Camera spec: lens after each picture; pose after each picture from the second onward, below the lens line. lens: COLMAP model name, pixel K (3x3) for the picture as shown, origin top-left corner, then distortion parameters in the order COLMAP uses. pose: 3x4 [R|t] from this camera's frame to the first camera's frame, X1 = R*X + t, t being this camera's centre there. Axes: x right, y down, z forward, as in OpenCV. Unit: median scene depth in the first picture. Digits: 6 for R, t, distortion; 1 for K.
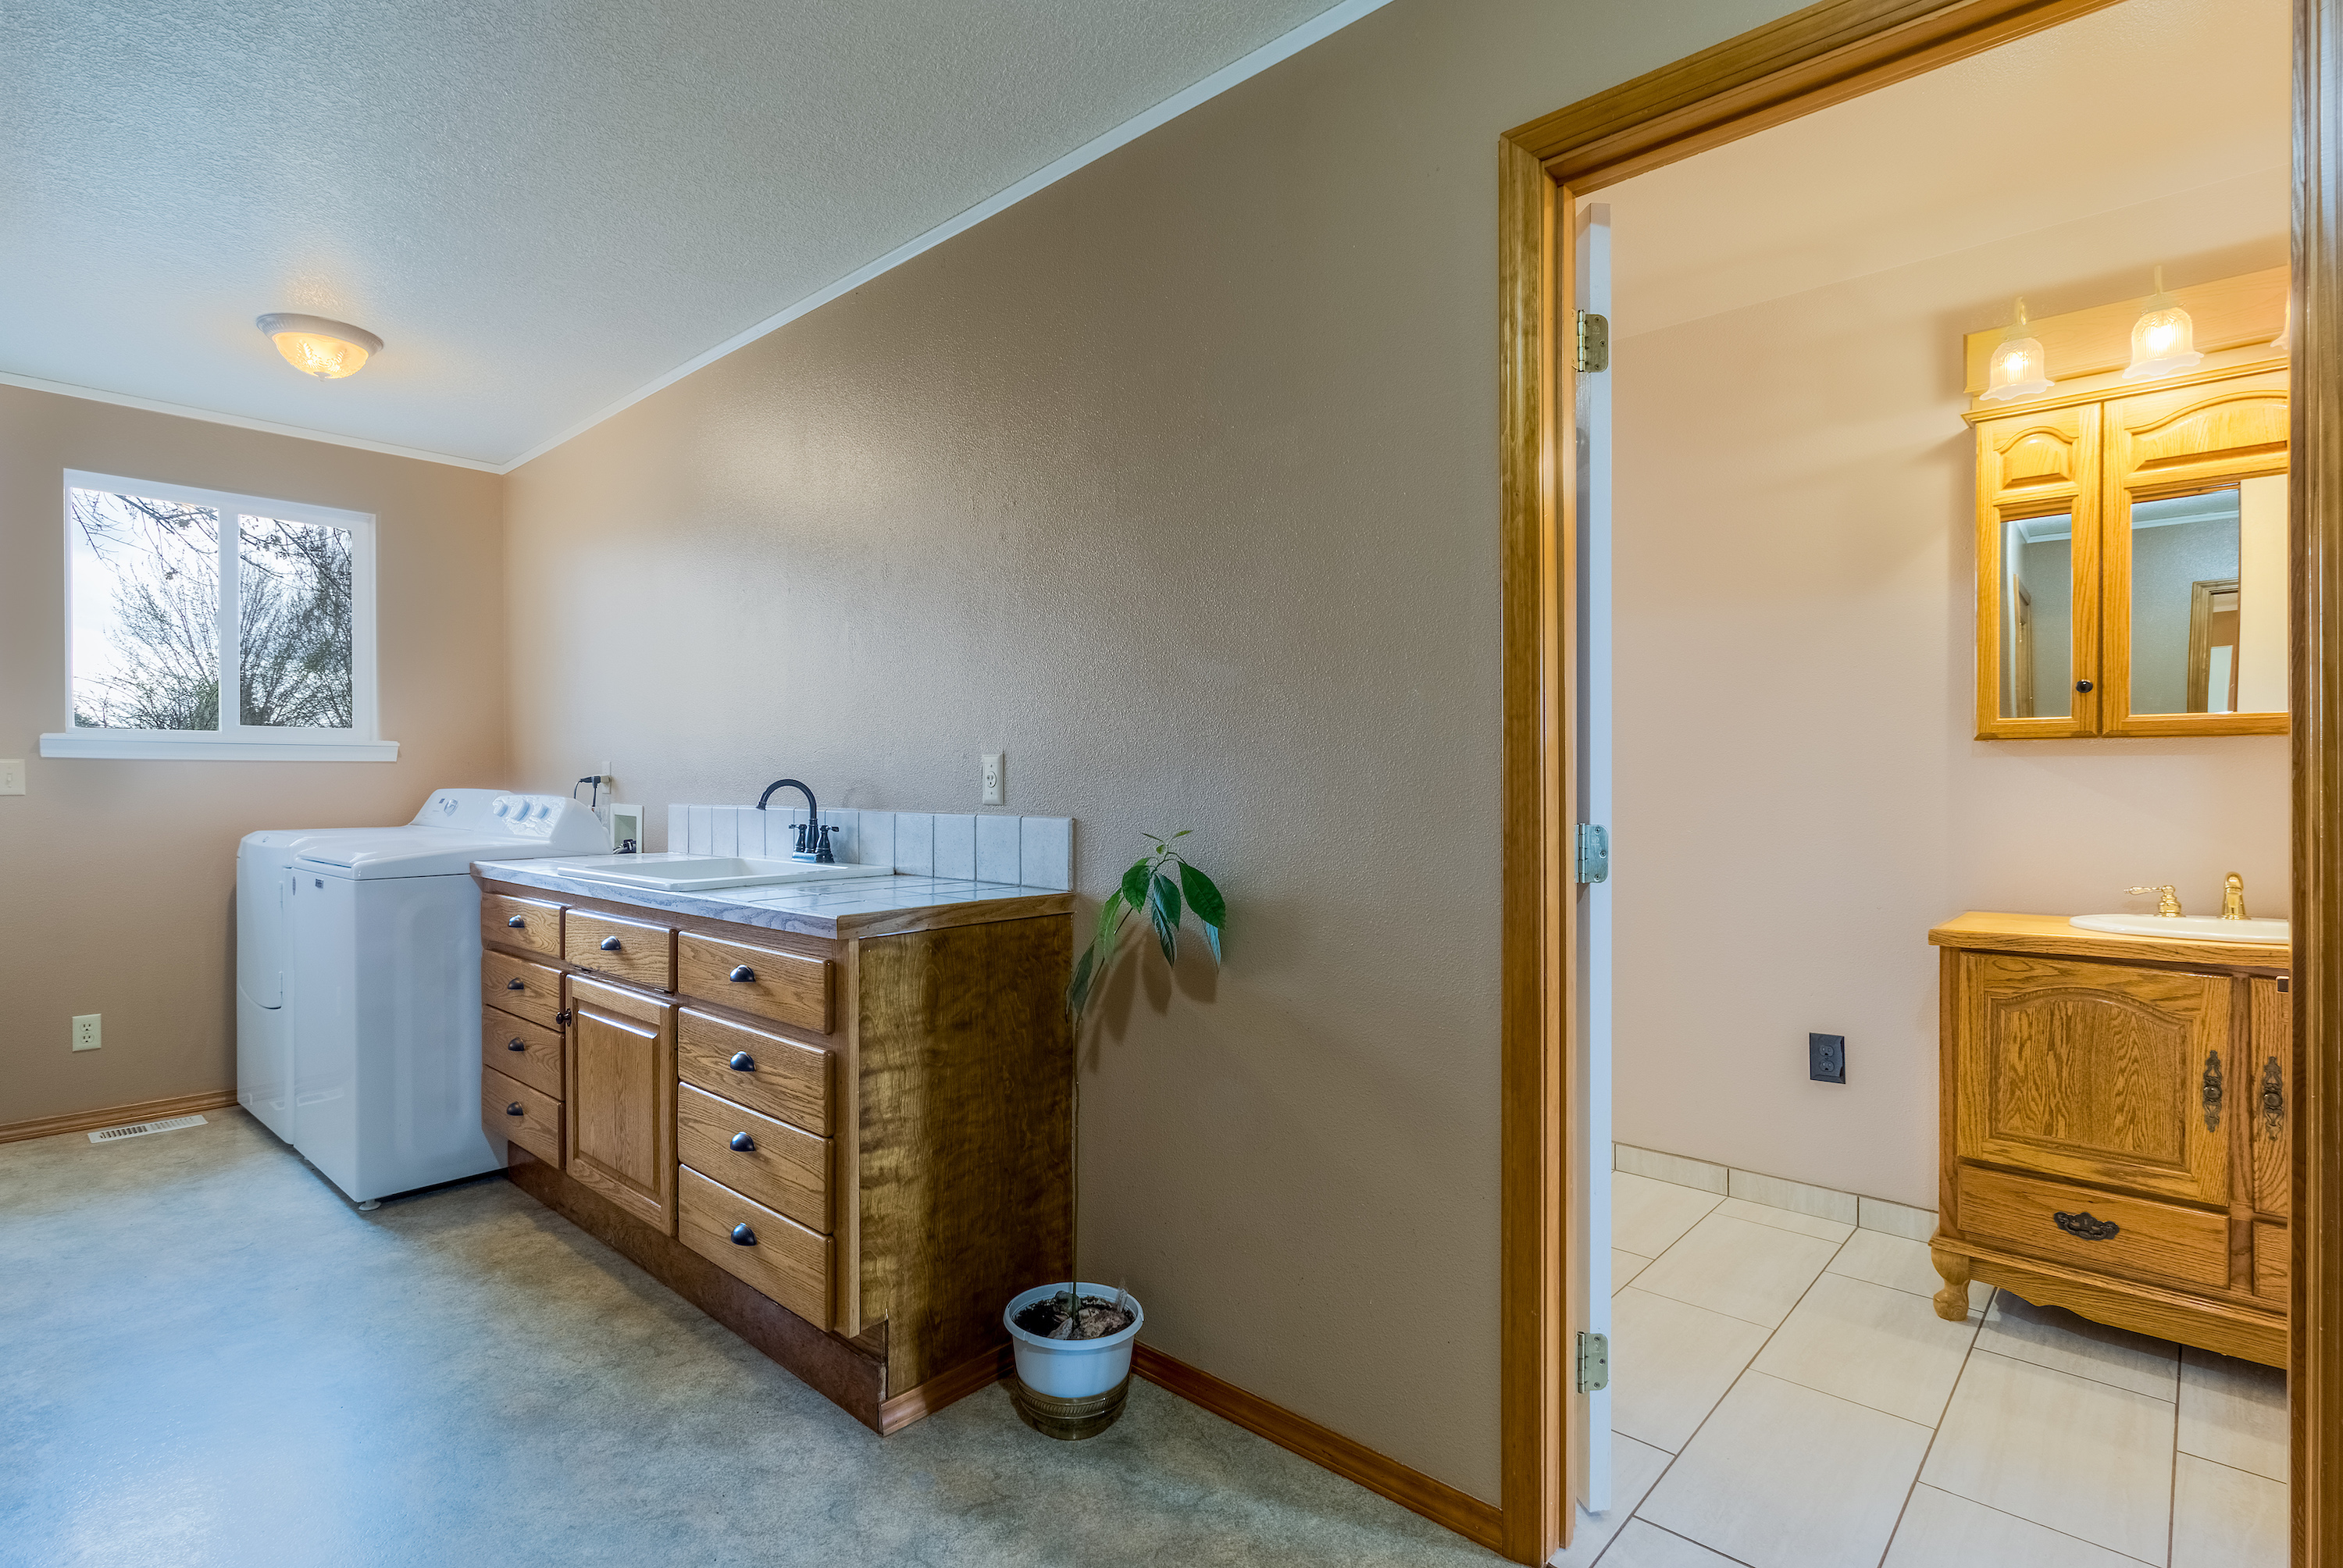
lens RADIAL K [[1110.1, 0, 1172.1], [0, 1110.1, 779.2], [0, 0, 1]] dist [0.003489, -0.000446]
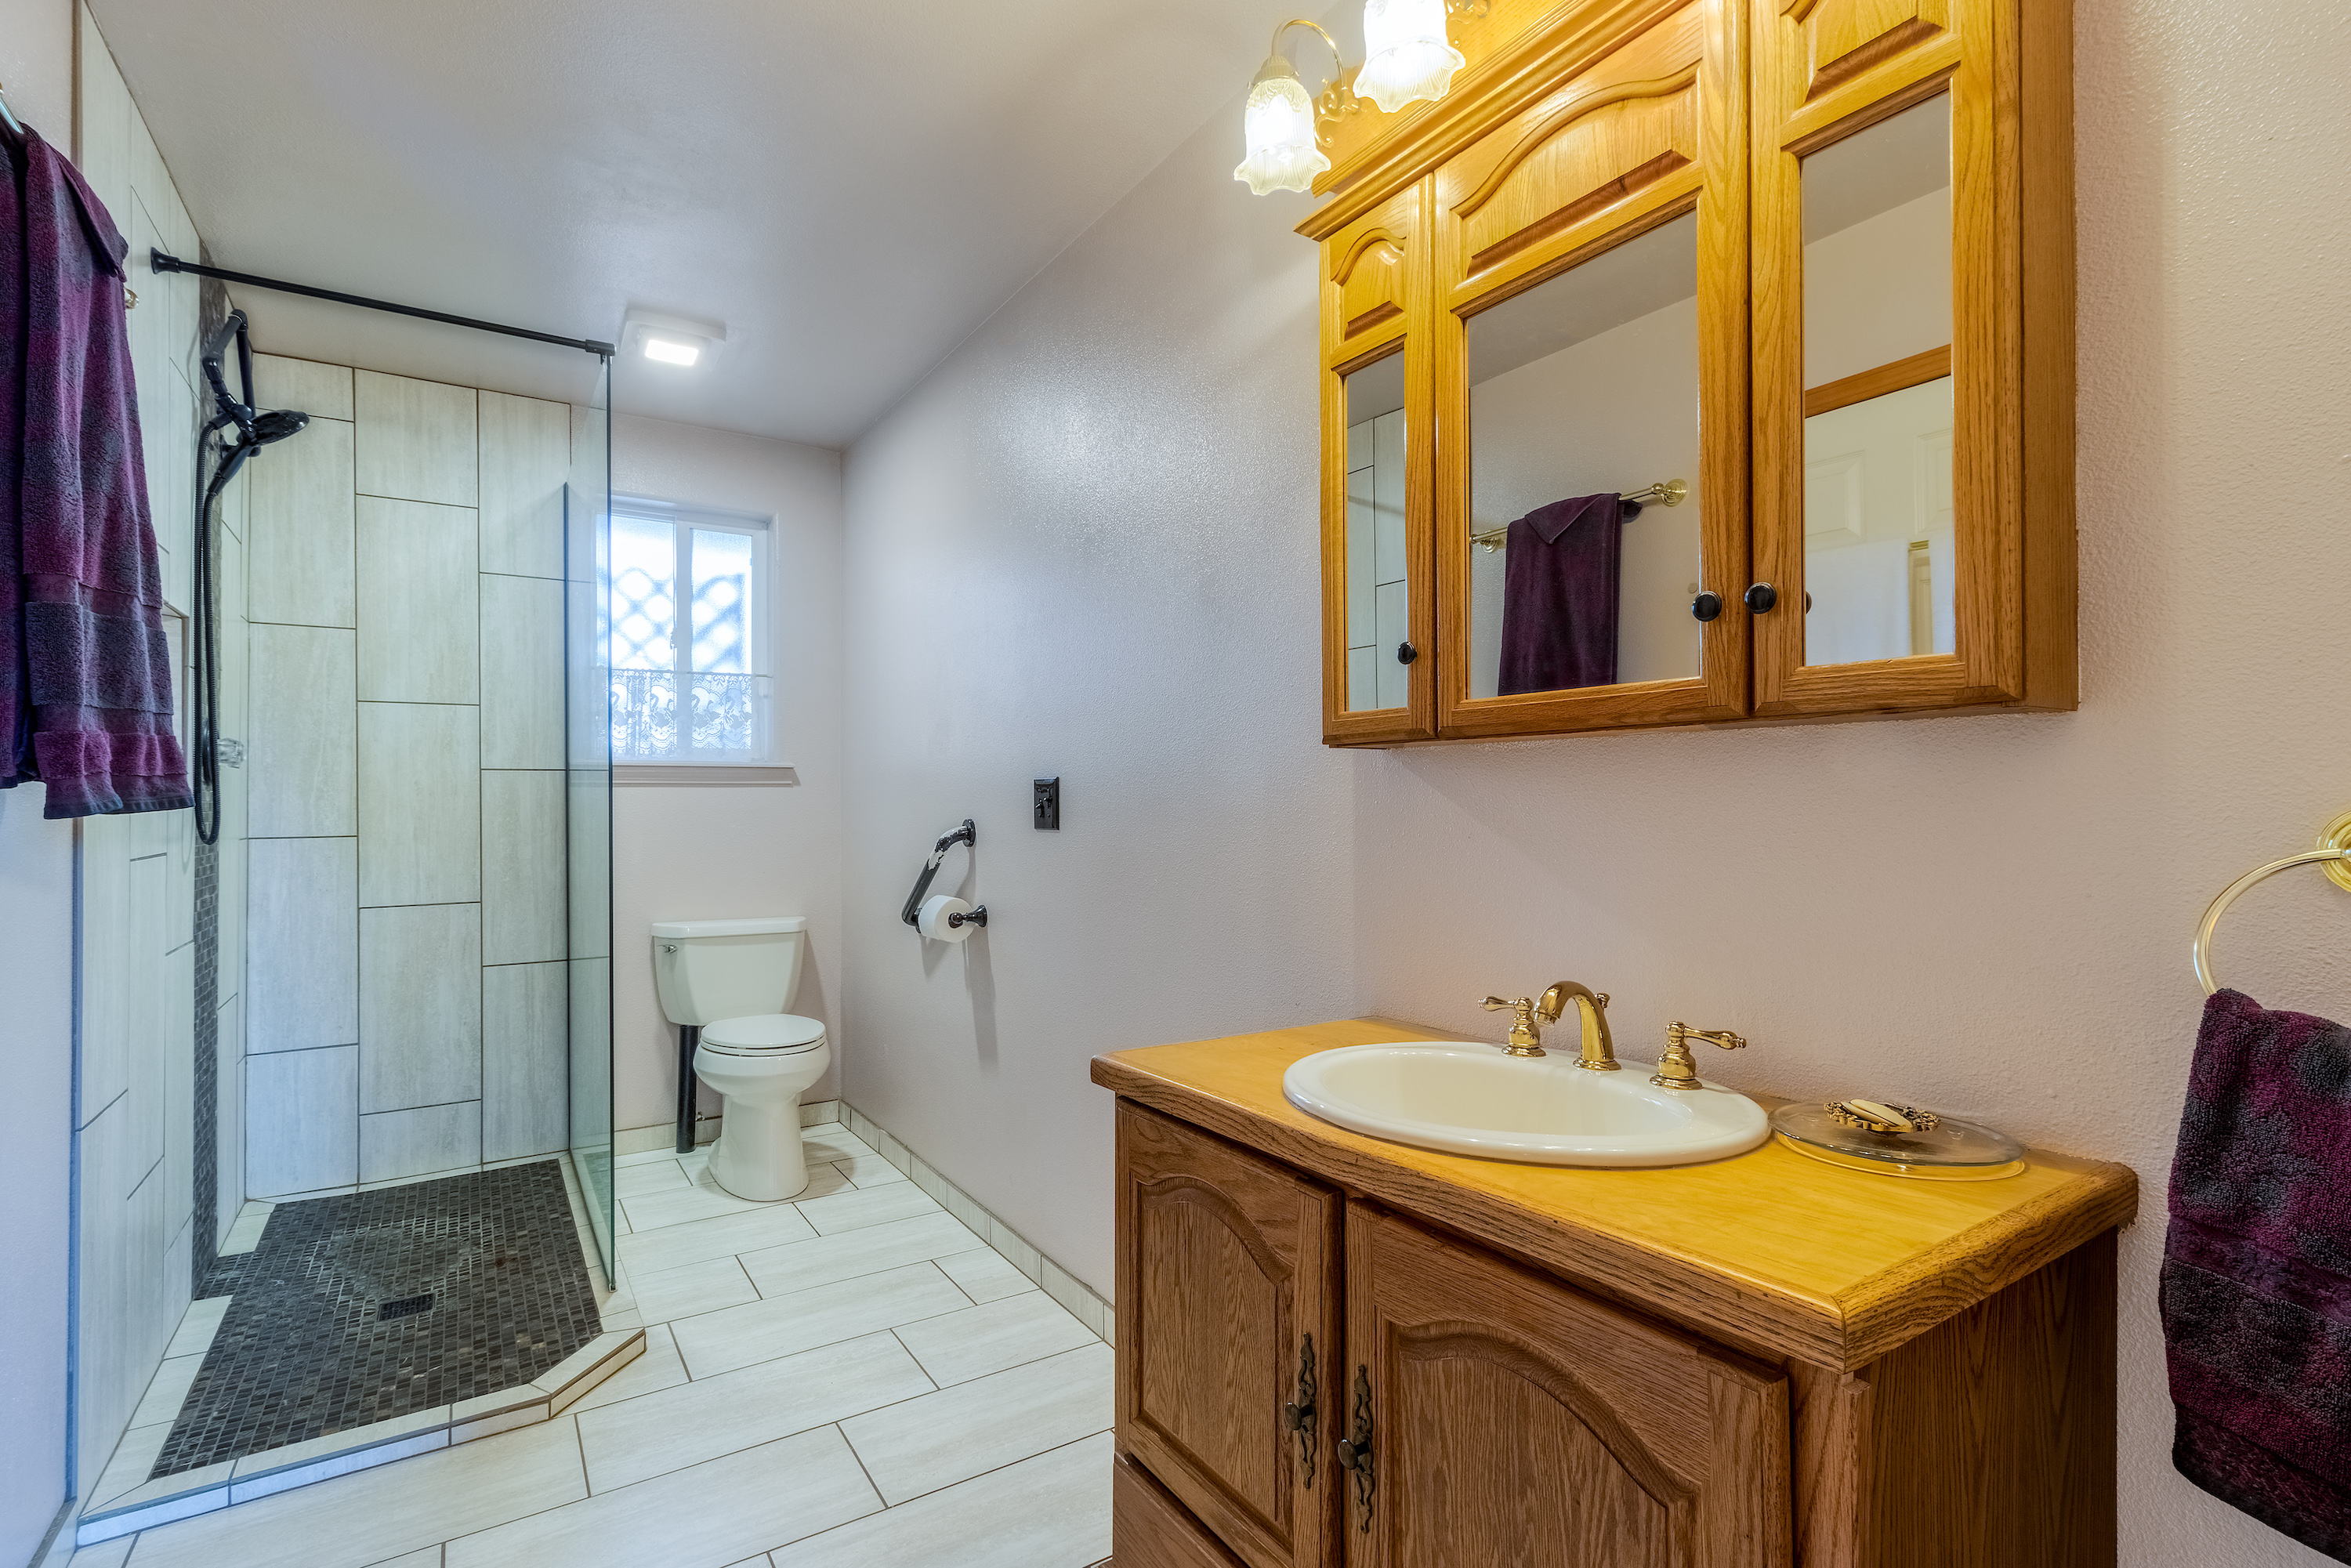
lens RADIAL K [[1114.0, 0, 1176.1], [0, 1114.0, 779.2], [0, 0, 1]] dist [0.003489, -0.000446]
pose [[0.971452, -0.005454, -0.237174, 0.929483], [0.003179, 0.999945, -0.009972, -0.011756], [0.237215, 0.008933, 0.971416, 0.438942]]
